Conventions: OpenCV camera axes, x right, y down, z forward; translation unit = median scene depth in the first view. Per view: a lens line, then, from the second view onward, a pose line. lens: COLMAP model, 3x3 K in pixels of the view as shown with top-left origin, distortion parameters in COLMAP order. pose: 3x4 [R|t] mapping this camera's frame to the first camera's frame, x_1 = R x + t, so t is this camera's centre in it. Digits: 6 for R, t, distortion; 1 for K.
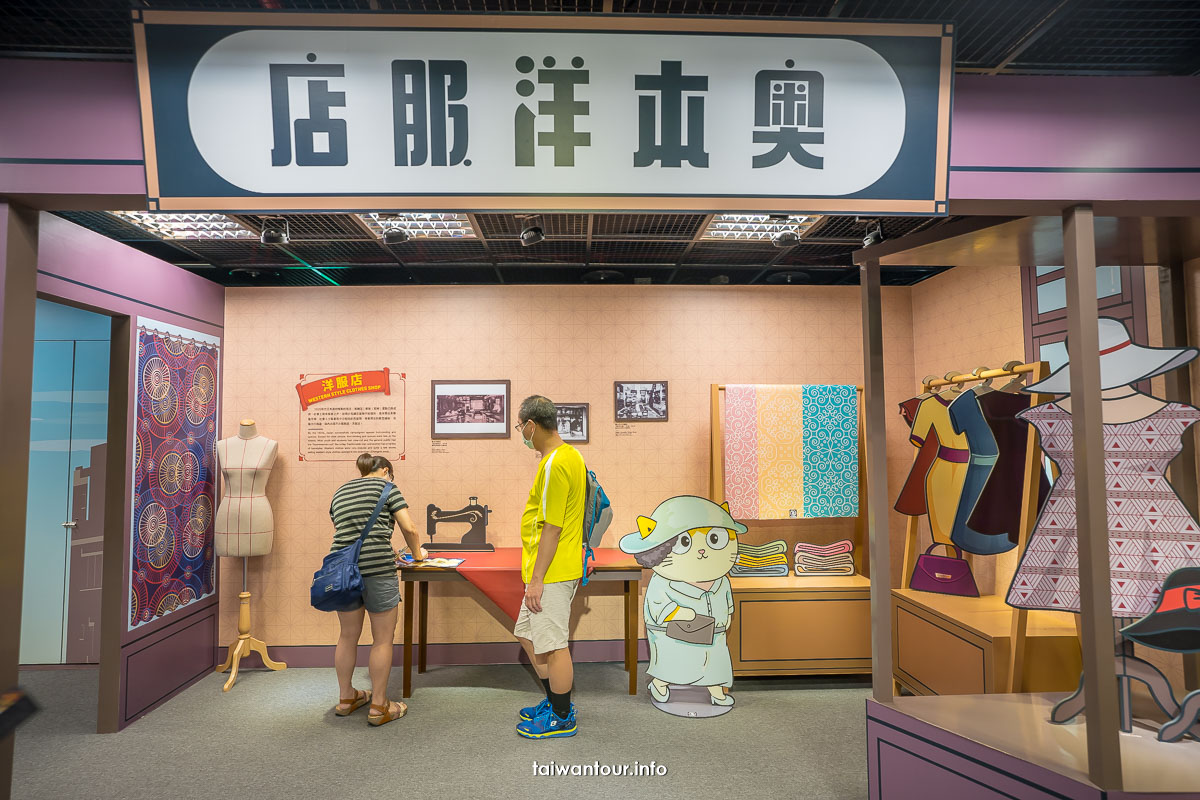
lens RADIAL K [[677.2, 0, 594.5], [0, 677.2, 400.9], [0, 0, 1]] dist [-0.040392, 0.019867]
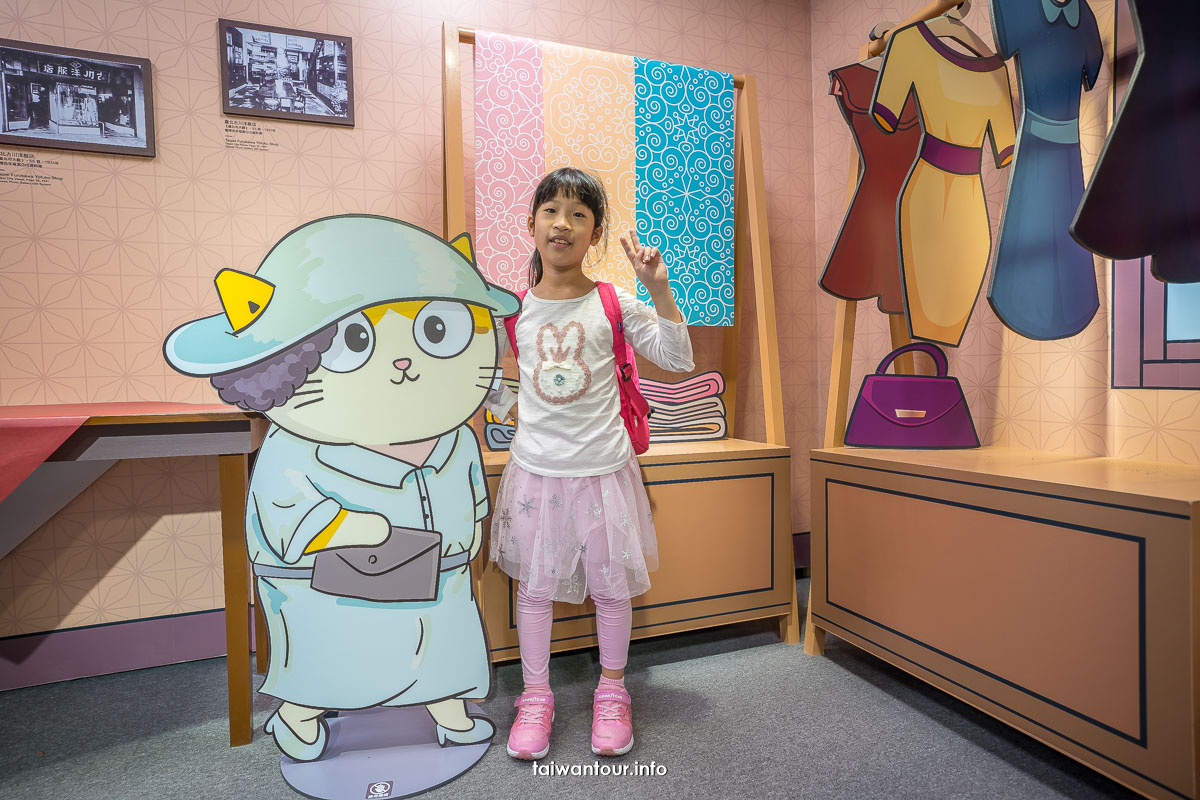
lens RADIAL K [[677.2, 0, 608.1], [0, 677.2, 401.9], [0, 0, 1]] dist [-0.040392, 0.019867]
pose [[0.946067, -0.023839, 0.323094, 0.127620], [-0.003477, 0.996484, 0.083705, 0.186980], [-0.323954, -0.080314, 0.942658, 0.530555]]
